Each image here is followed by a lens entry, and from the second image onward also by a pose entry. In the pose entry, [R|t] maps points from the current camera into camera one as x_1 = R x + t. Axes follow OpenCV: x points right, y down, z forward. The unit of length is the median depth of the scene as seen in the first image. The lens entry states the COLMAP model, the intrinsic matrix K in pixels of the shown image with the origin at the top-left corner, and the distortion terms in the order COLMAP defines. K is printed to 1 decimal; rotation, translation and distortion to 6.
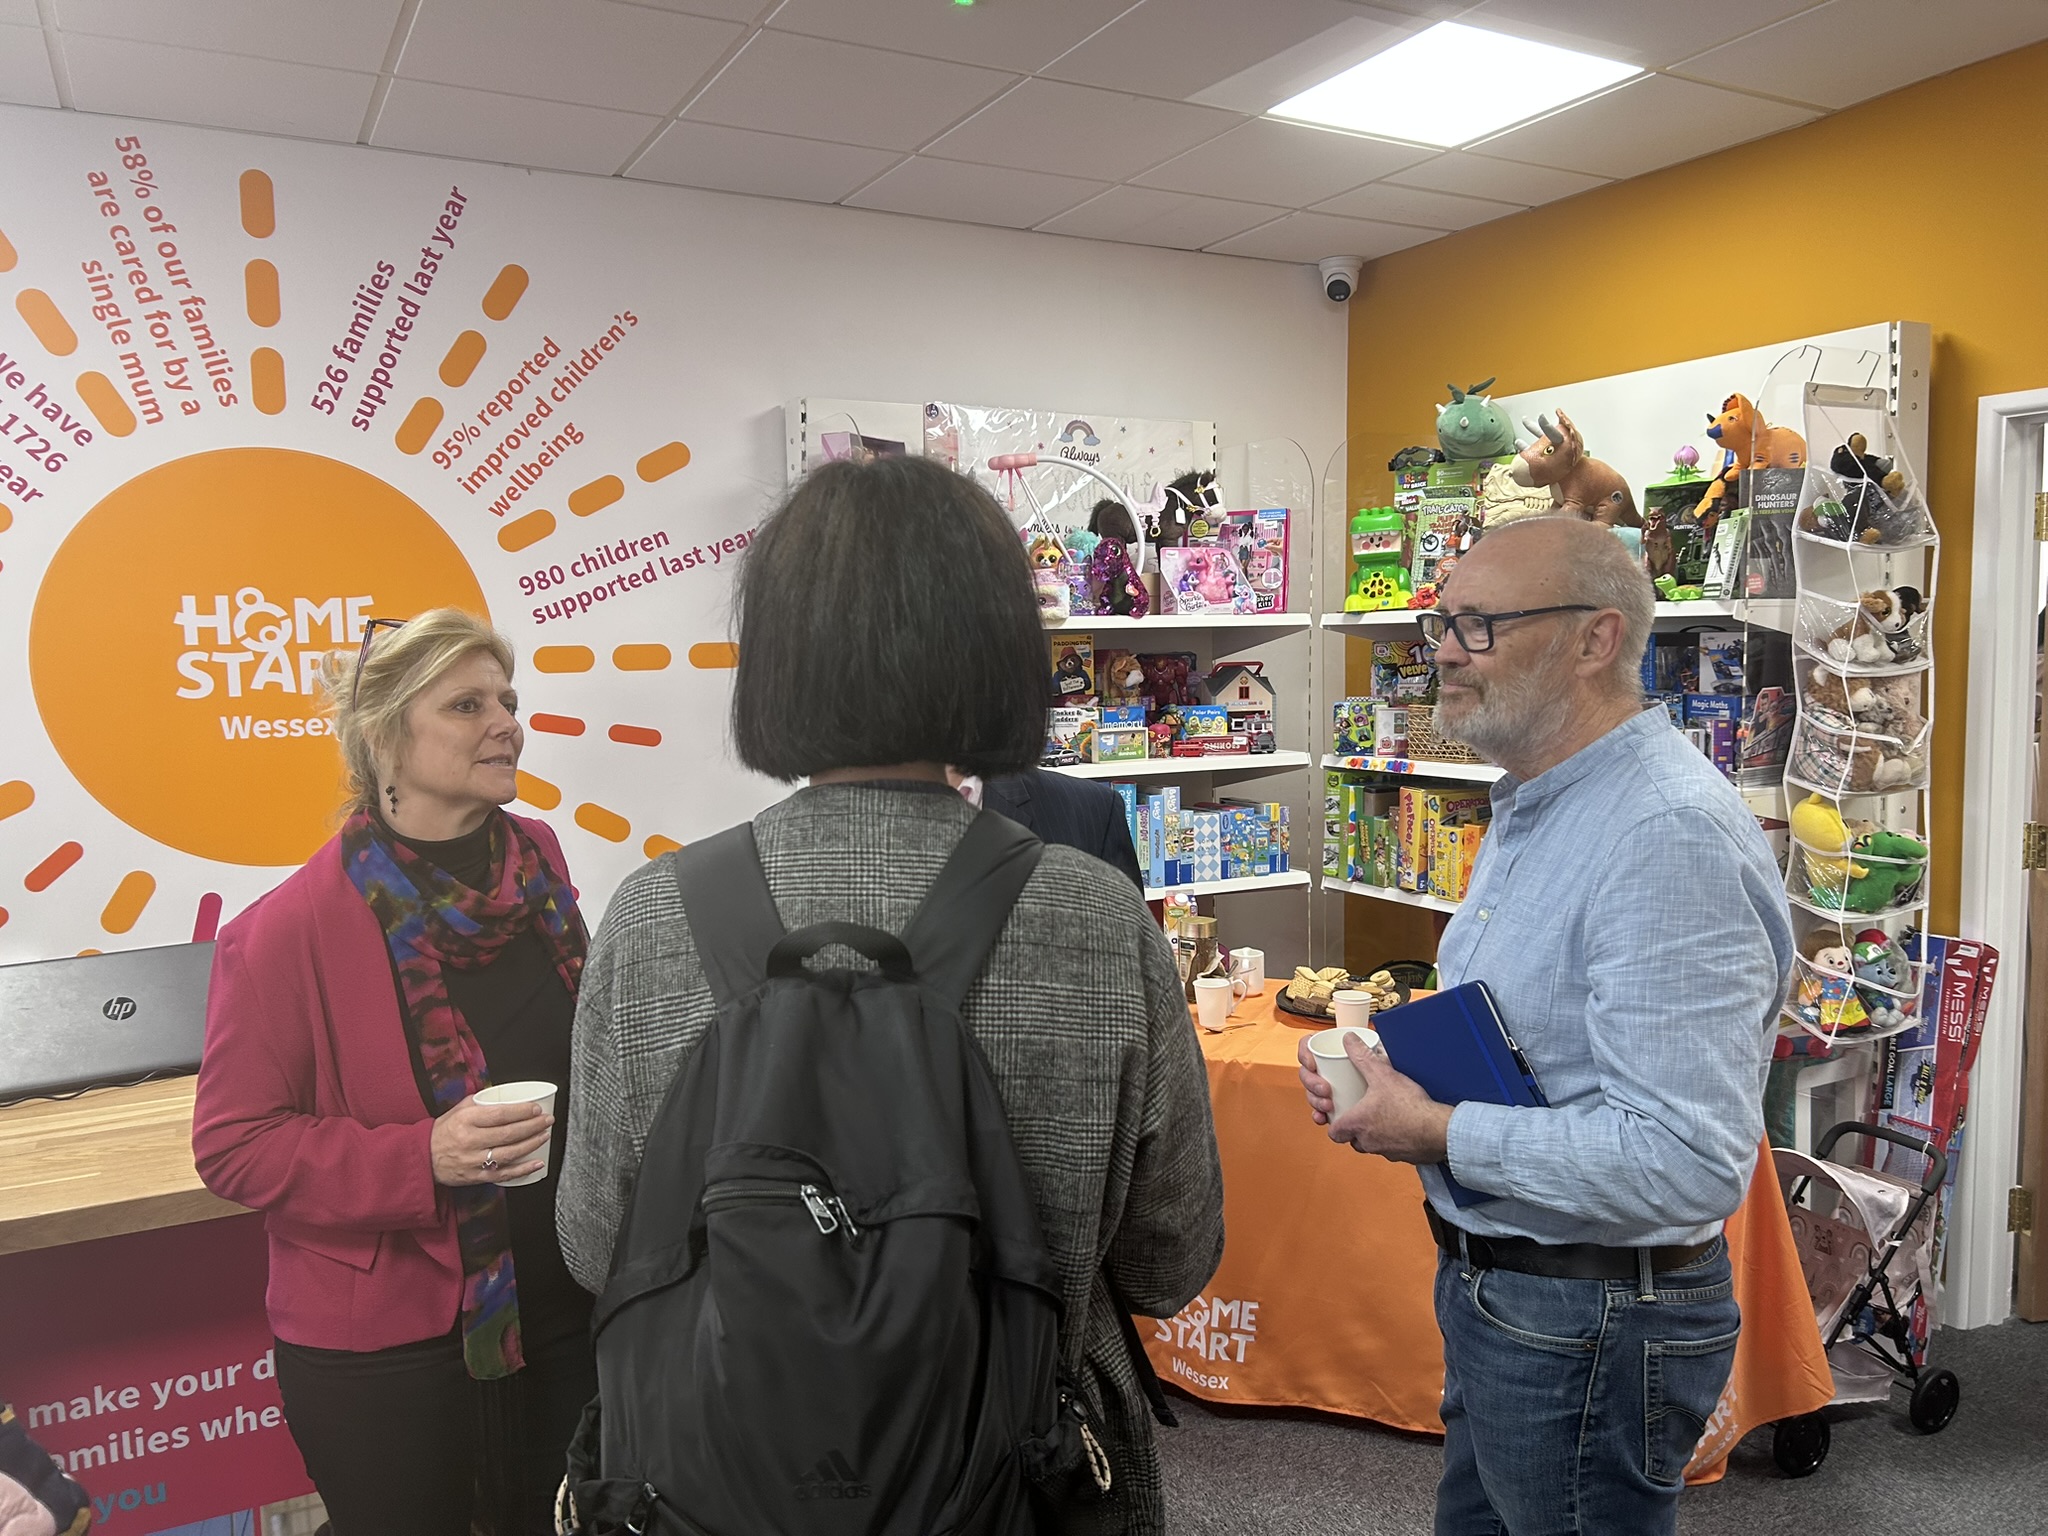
lens RADIAL K [[1683.5, 0, 1058.5], [0, 1683.5, 774.0], [0, 0, 1]] dist [0.045319, -0.036940]
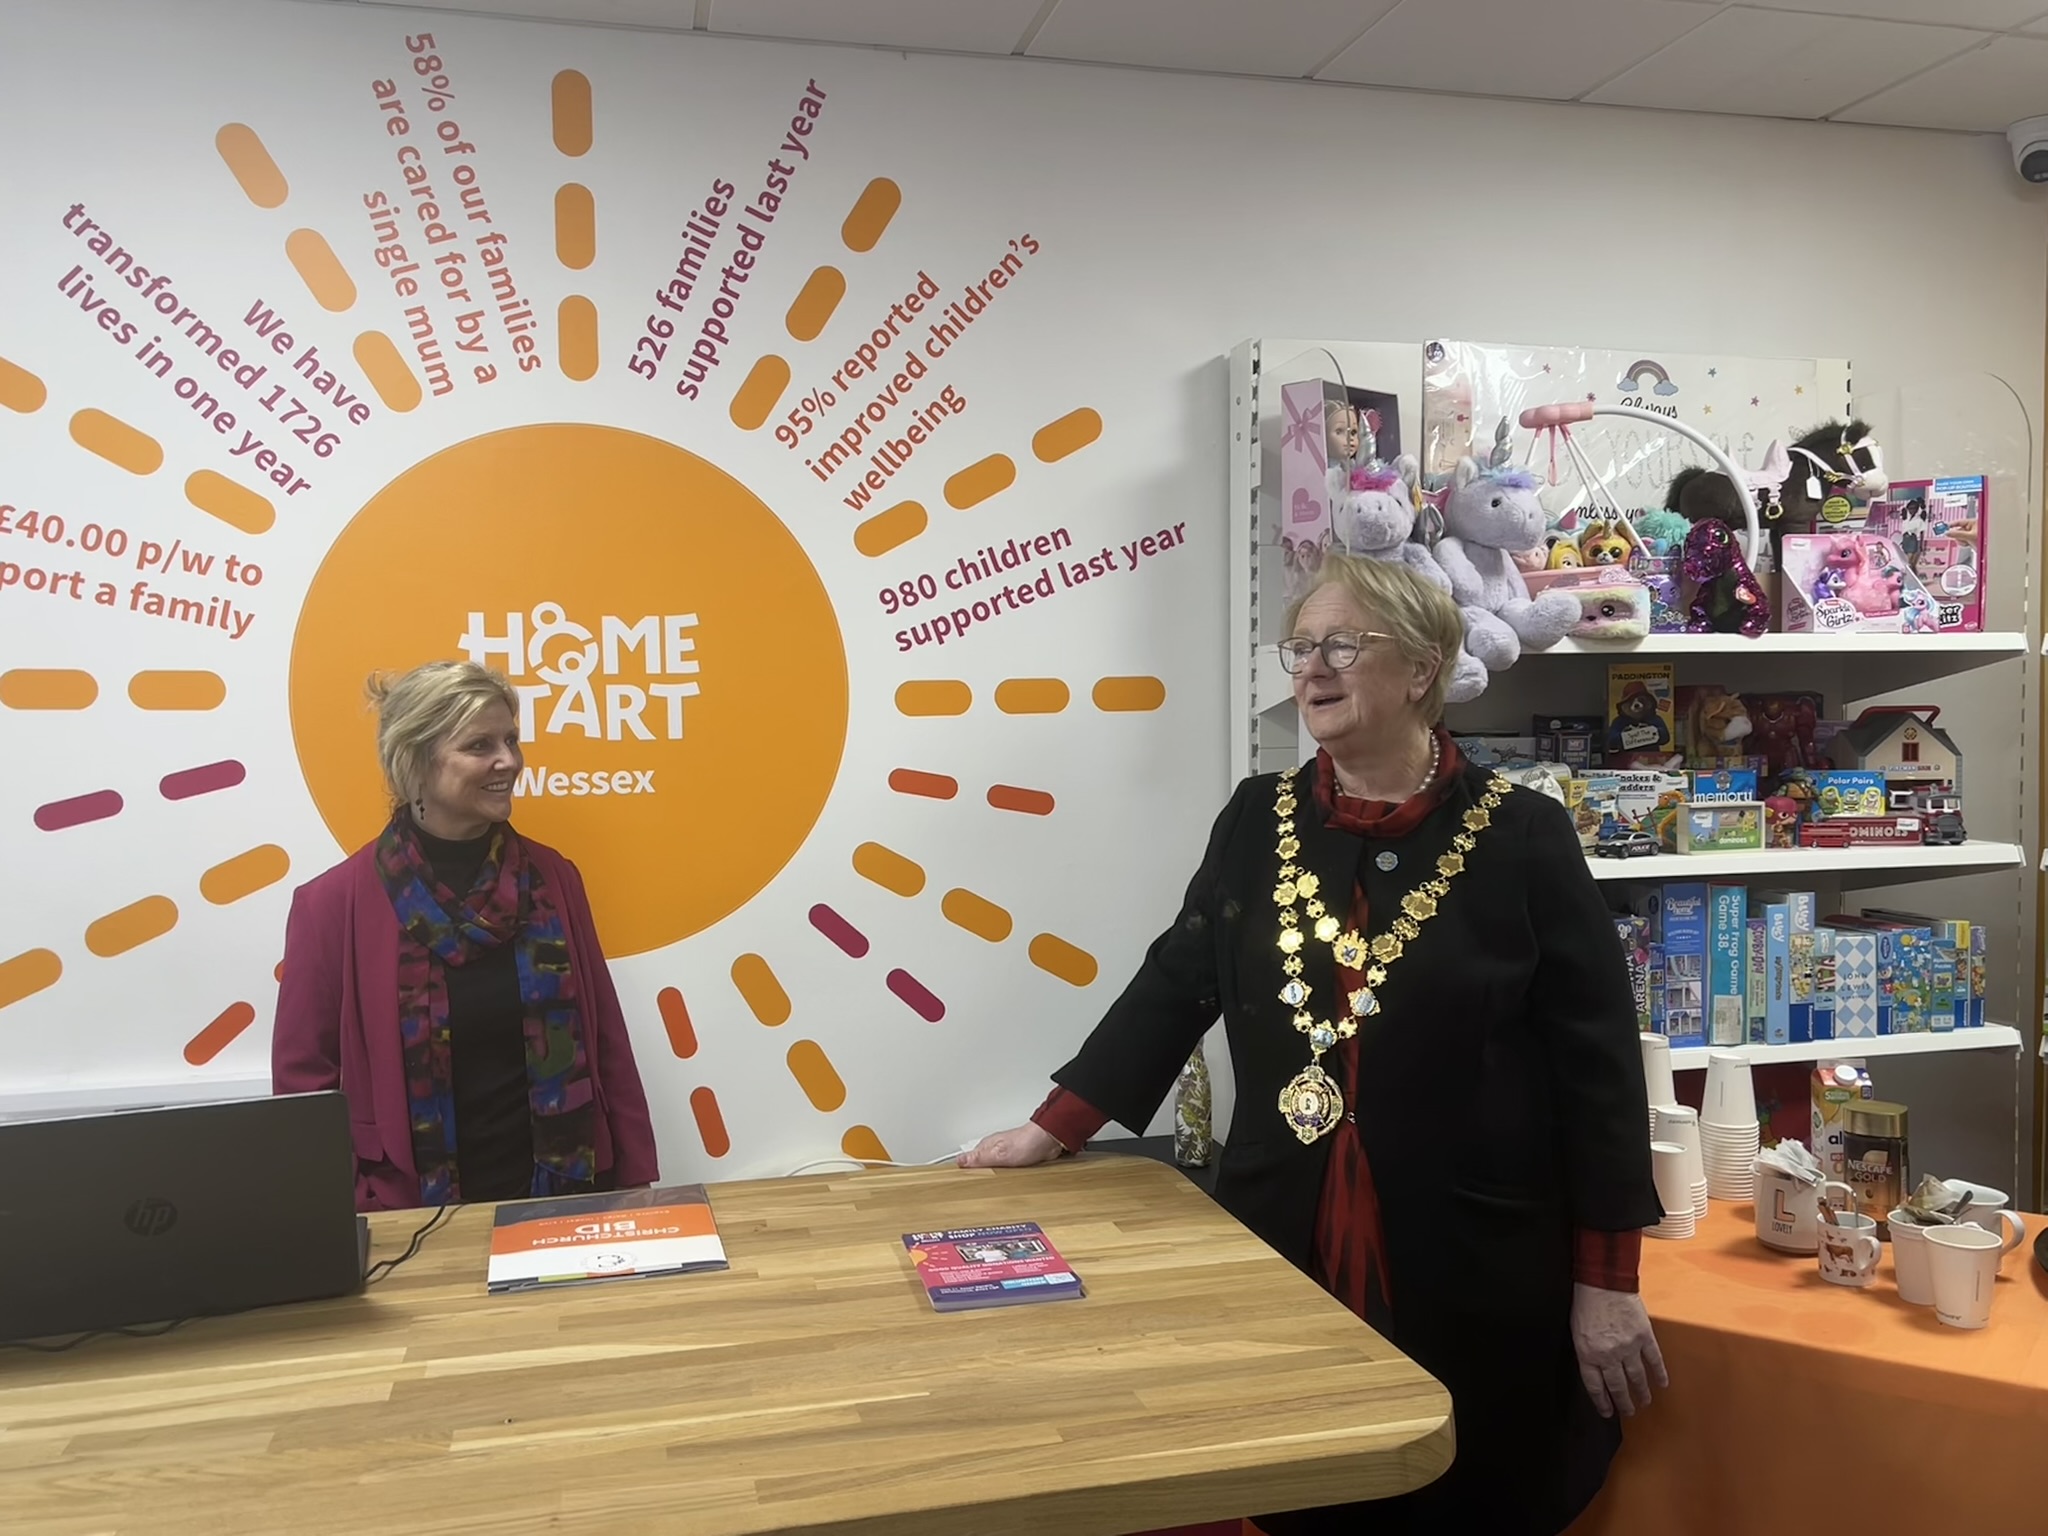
lens RADIAL K [[1683.5, 0, 1026.9], [0, 1683.5, 752.2], [0, 0, 1]] dist [0.045319, -0.036940]
pose [[0.968605, 0.011351, -0.248346, -0.065393], [-0.023685, 0.998627, -0.046734, -0.009283], [0.247474, 0.051149, 0.967543, 0.287045]]
